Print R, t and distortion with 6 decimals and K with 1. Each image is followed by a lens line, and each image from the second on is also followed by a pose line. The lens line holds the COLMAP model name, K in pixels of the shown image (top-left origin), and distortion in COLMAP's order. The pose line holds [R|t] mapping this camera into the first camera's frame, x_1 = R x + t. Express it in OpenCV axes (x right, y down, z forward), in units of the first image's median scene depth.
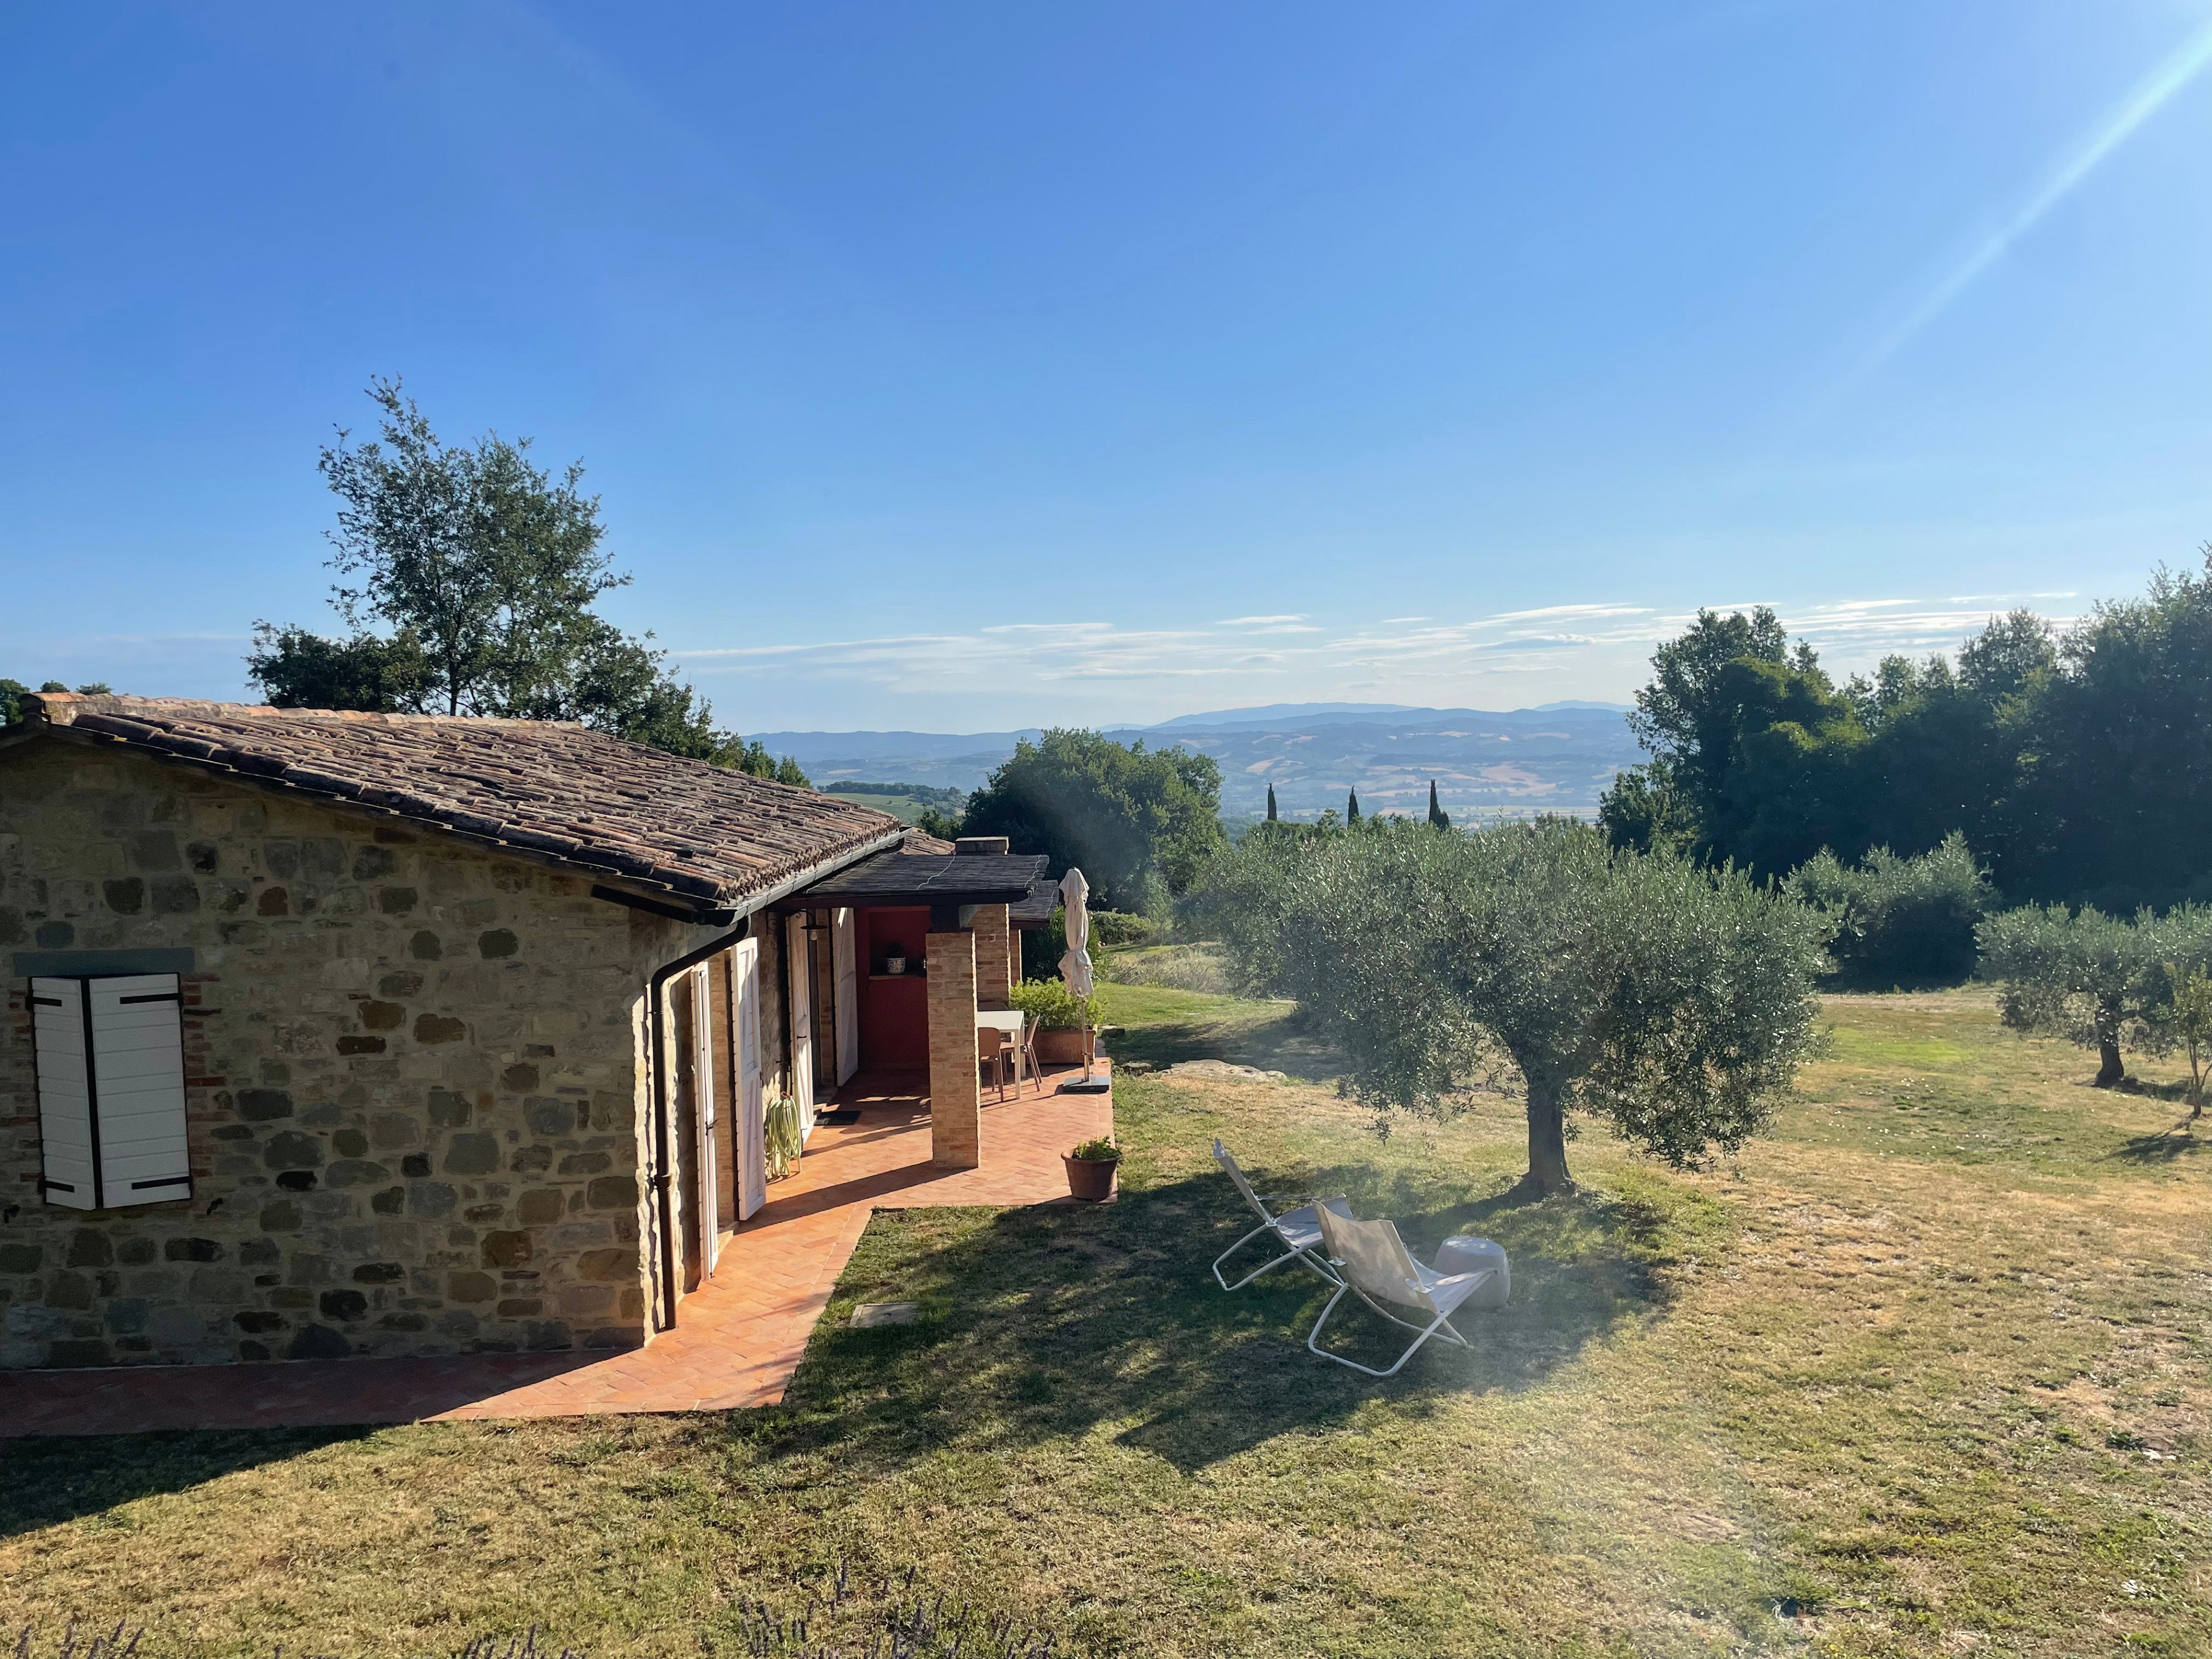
lens RADIAL K [[1674.1, 0, 1116.3], [0, 1674.1, 842.2], [0, 0, 1]] dist [0.096706, -0.129813]
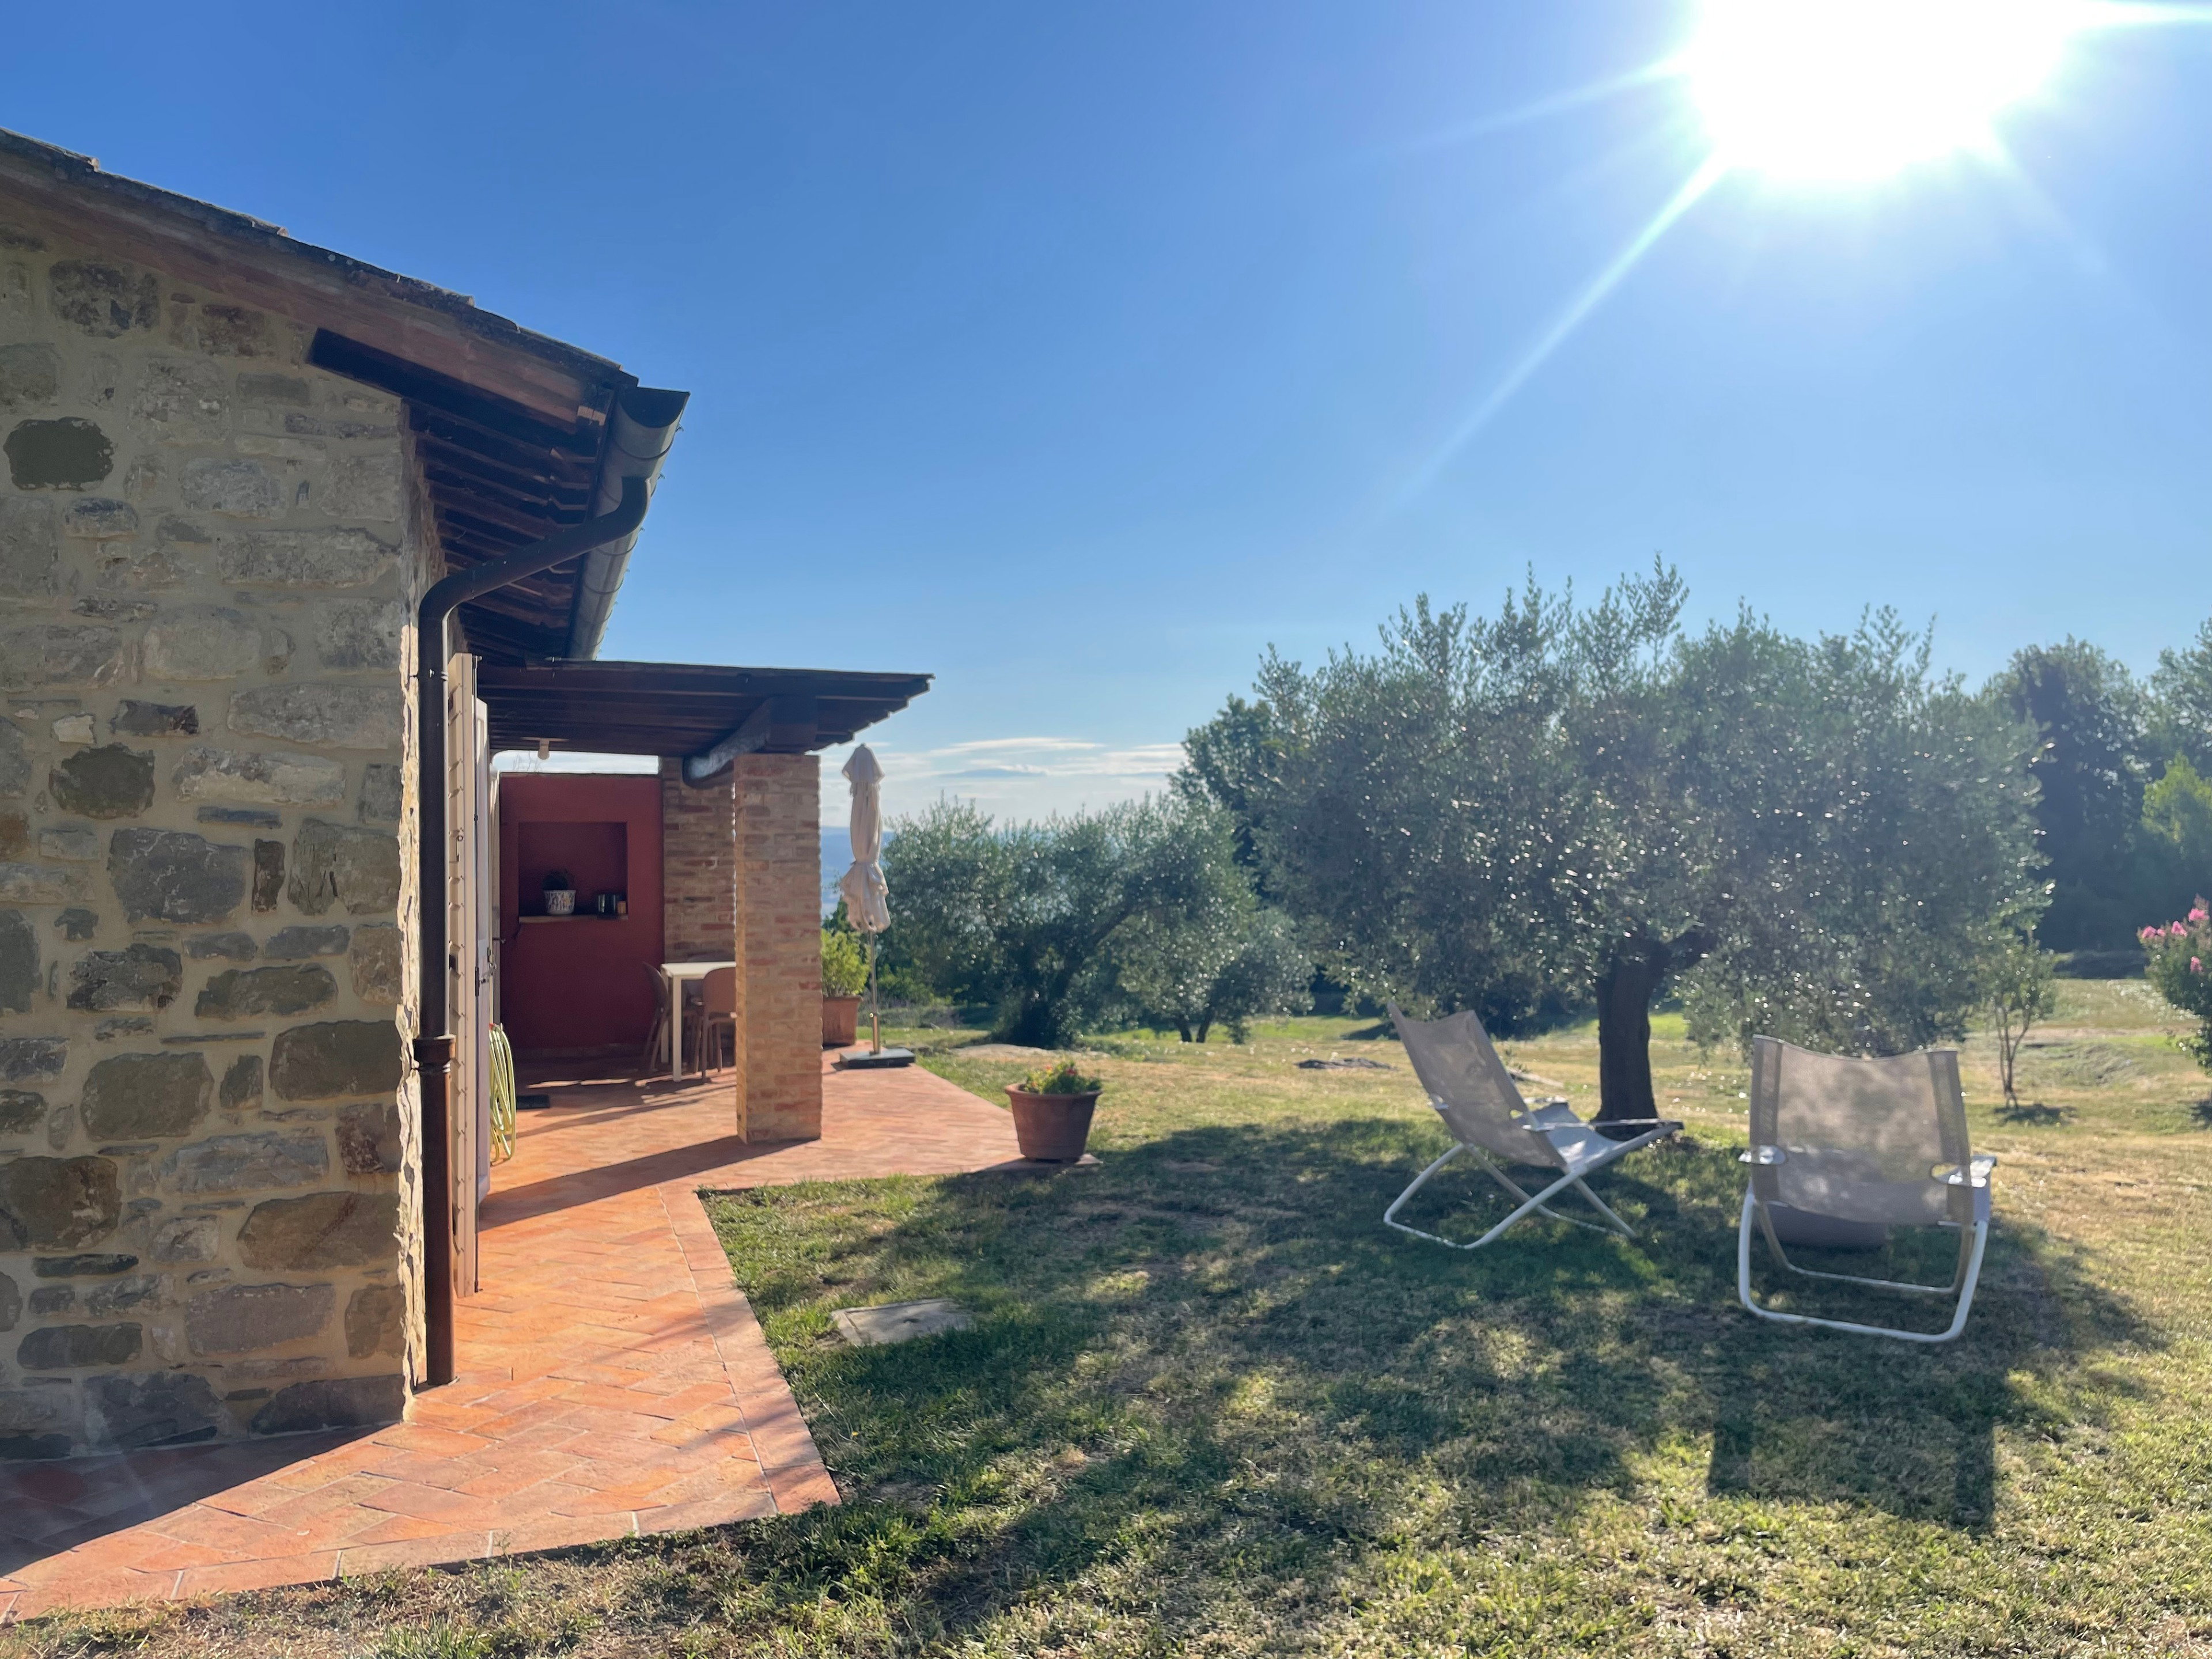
lens RADIAL K [[1674.1, 0, 1116.3], [0, 1674.1, 842.2], [0, 0, 1]] dist [0.096706, -0.129813]
pose [[0.948629, 0.020019, 0.315757, -0.247412], [0.004253, 0.997099, -0.075994, 0.185925], [-0.316362, 0.073433, 0.945792, 0.526638]]
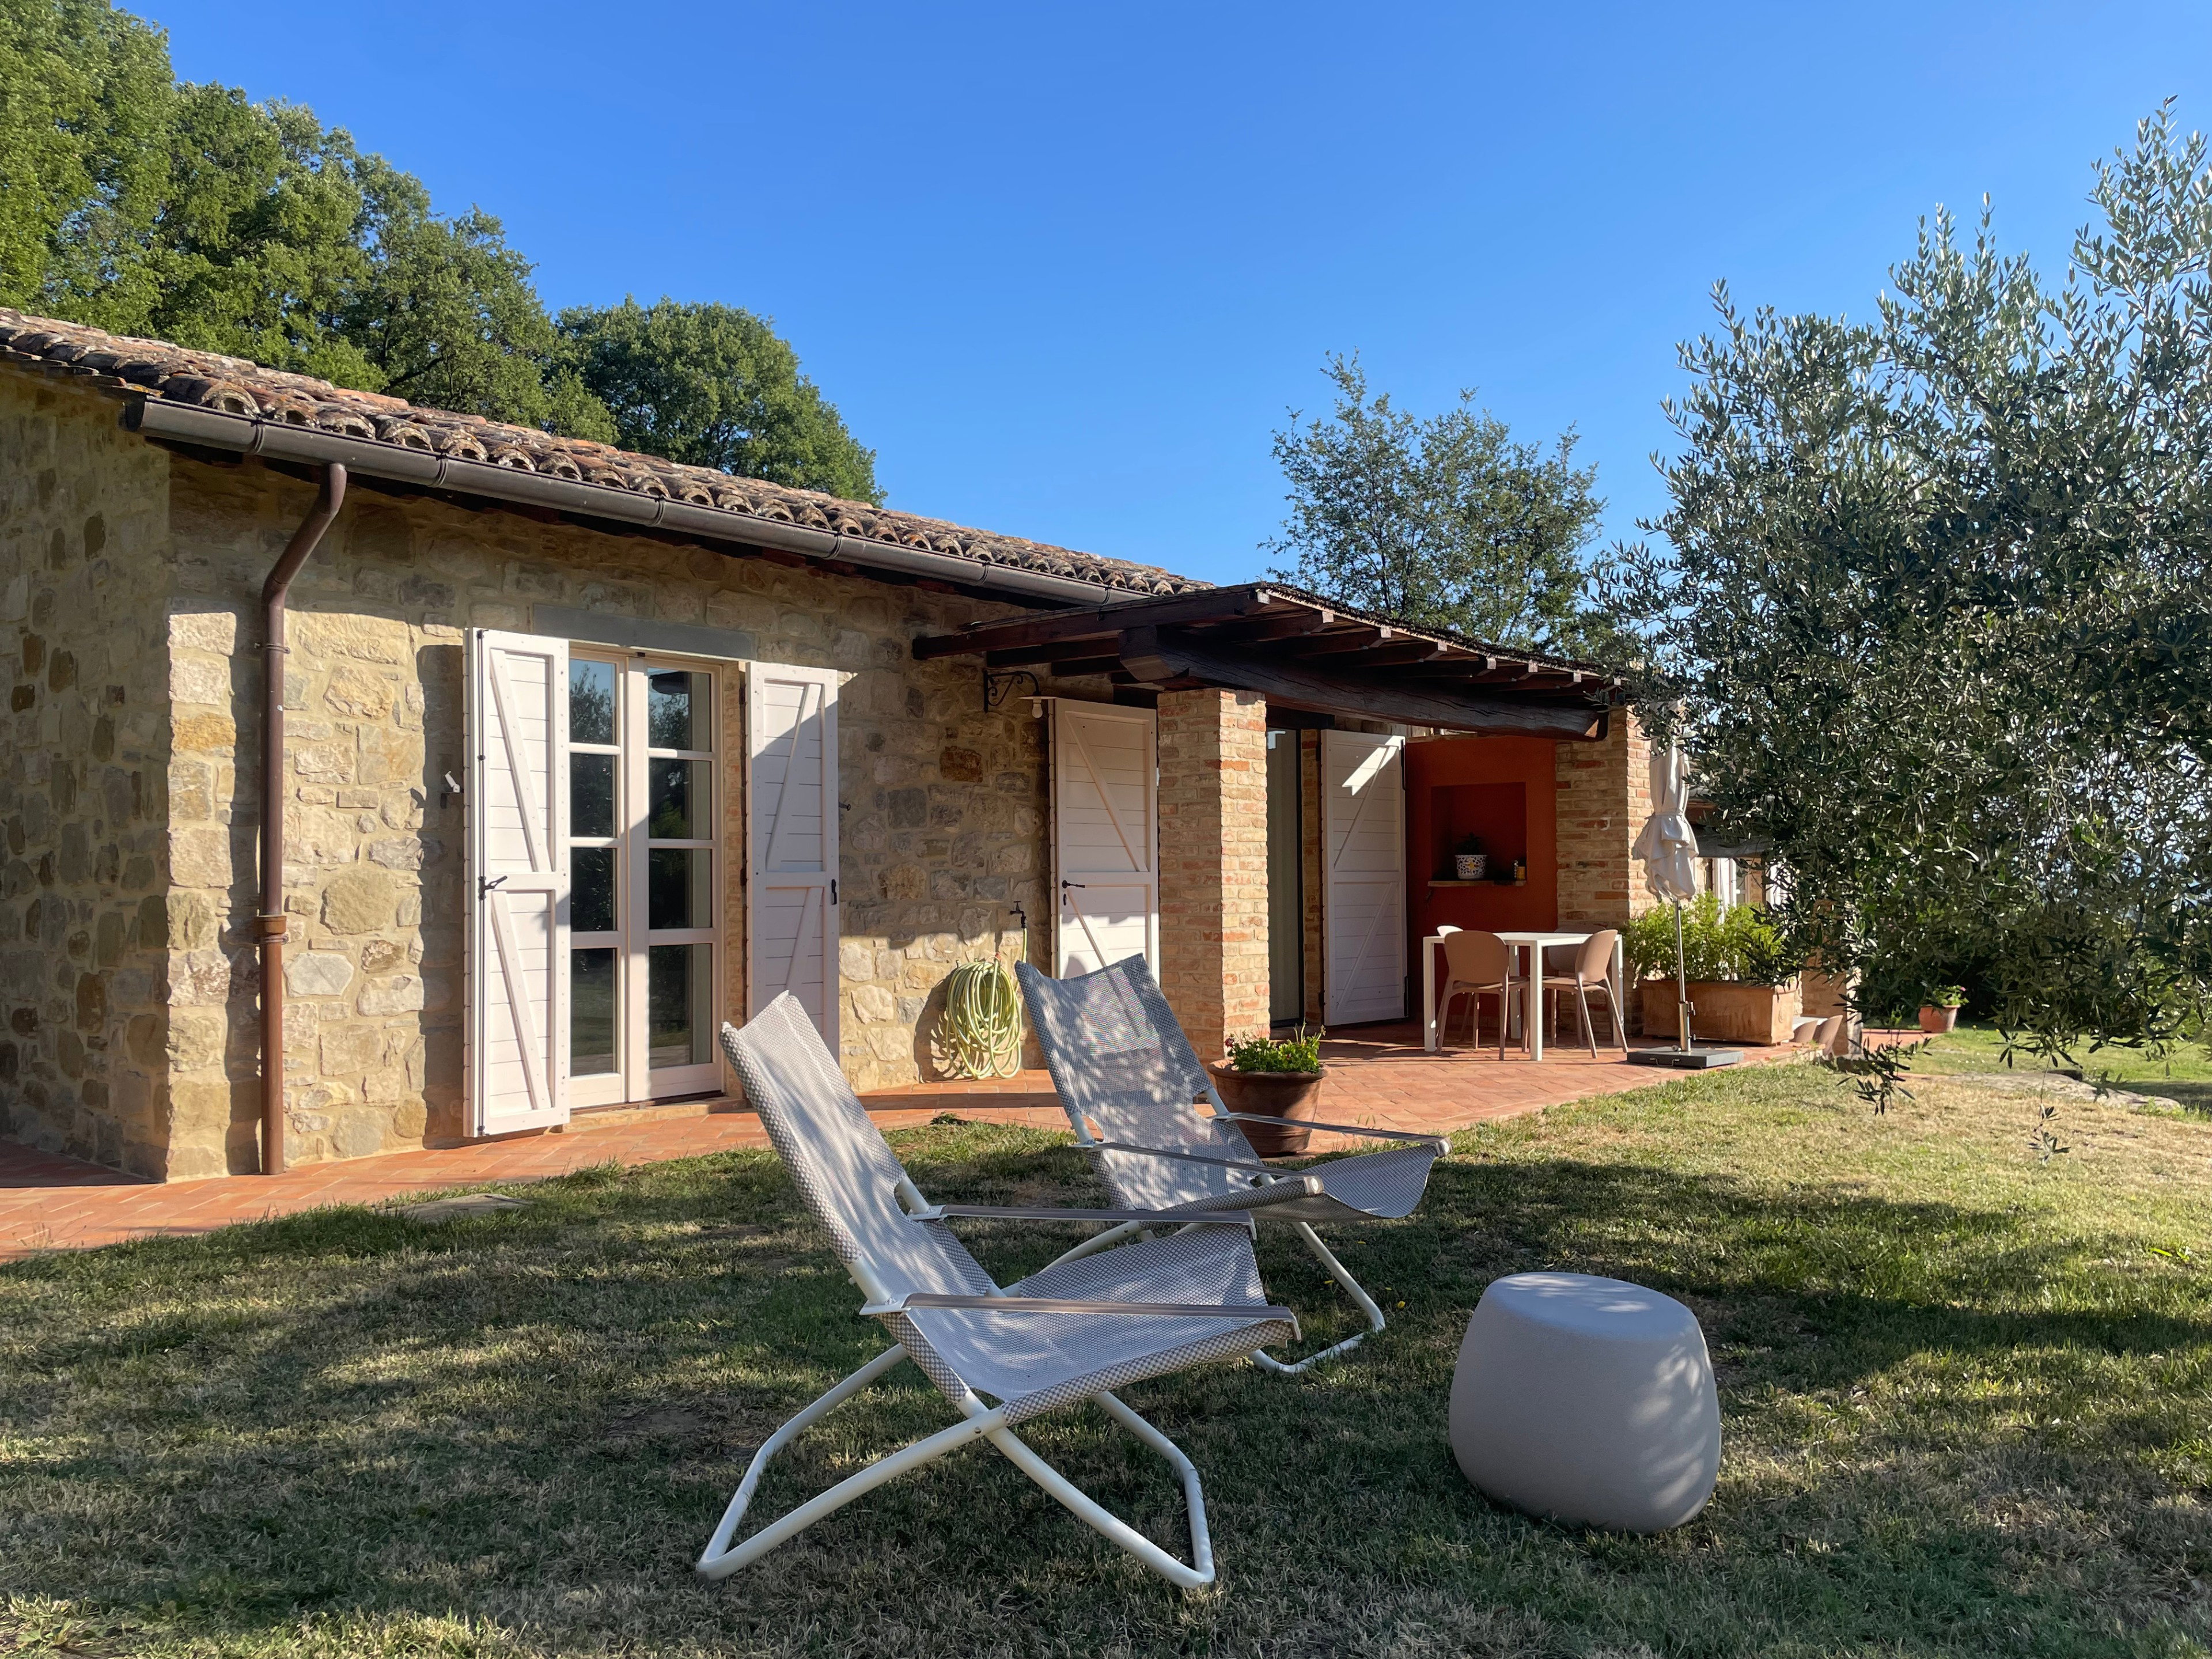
lens RADIAL K [[1674.1, 0, 1116.3], [0, 1674.1, 842.2], [0, 0, 1]] dist [0.096706, -0.129813]
pose [[0.744227, 0.005062, -0.667908, 0.376582], [-0.052631, 0.997306, -0.051086, 0.191094], [0.665850, 0.073172, 0.742489, 0.769859]]
